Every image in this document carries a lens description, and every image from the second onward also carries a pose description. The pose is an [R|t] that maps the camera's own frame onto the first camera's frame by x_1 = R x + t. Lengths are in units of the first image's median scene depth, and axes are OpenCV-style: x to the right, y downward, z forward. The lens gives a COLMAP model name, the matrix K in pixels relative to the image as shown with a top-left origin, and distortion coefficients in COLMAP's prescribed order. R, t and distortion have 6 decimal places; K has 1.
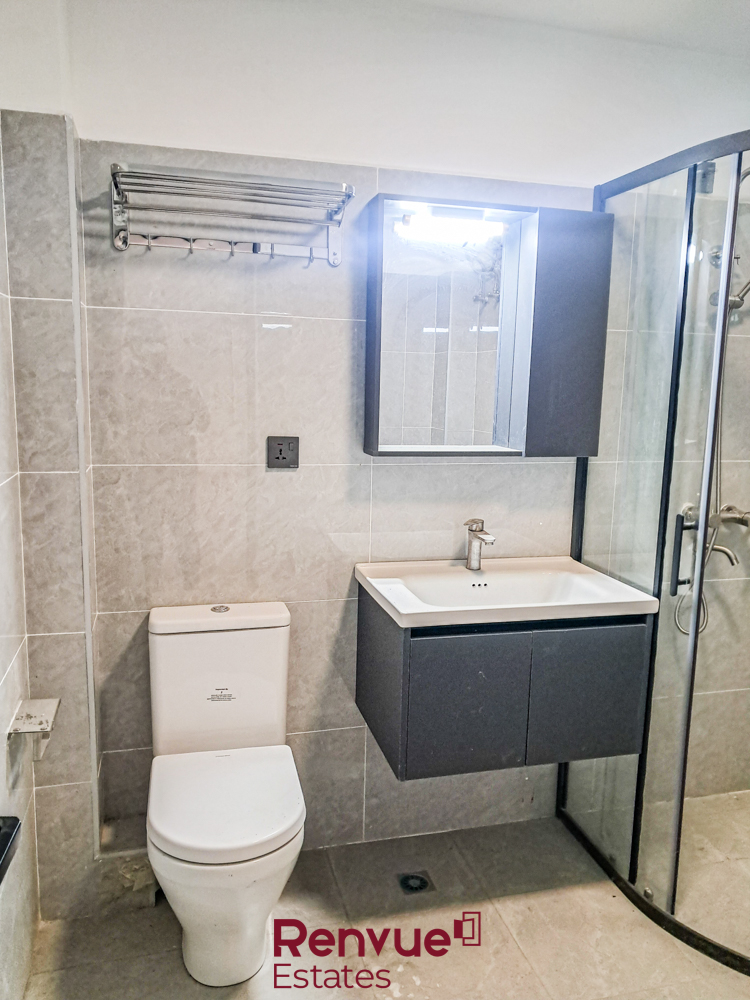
lens RADIAL K [[791.4, 0, 375.0], [0, 791.4, 500.0], [0, 0, 1]] dist [0.038155, -0.001059]
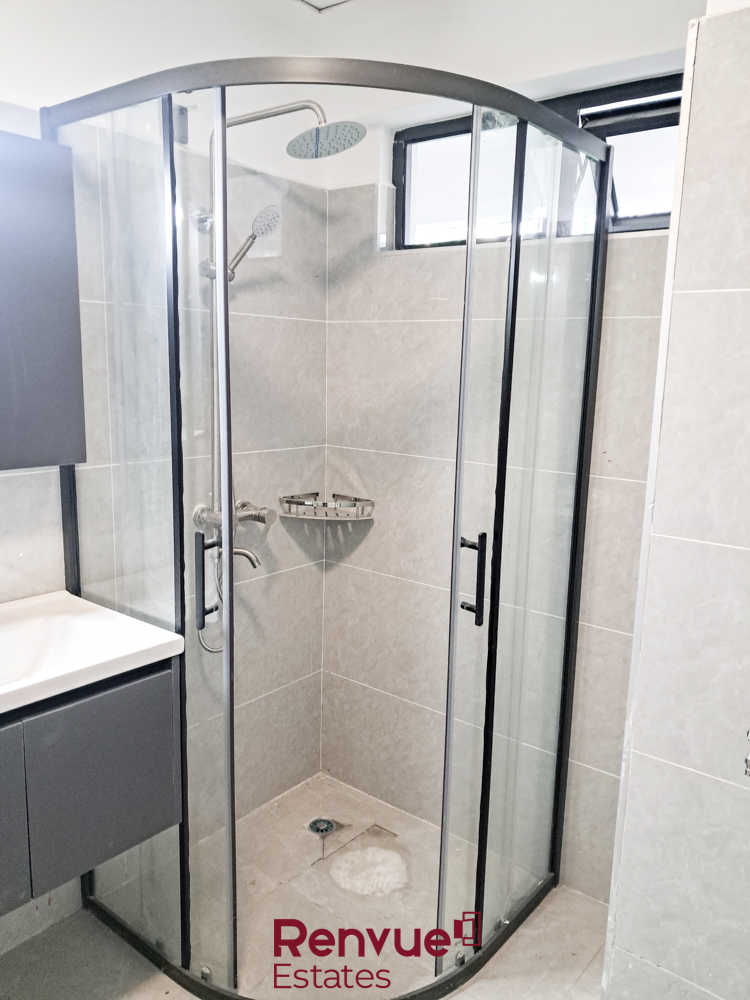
lens RADIAL K [[781.3, 0, 376.1], [0, 781.3, 454.2], [0, 0, 1]] dist [0.001187, -0.008813]
pose [[0.805436, -0.099000, 0.584356, 0.064364], [0.107991, 0.993960, 0.019547, -0.049888], [-0.582762, 0.047361, 0.811262, 0.220273]]
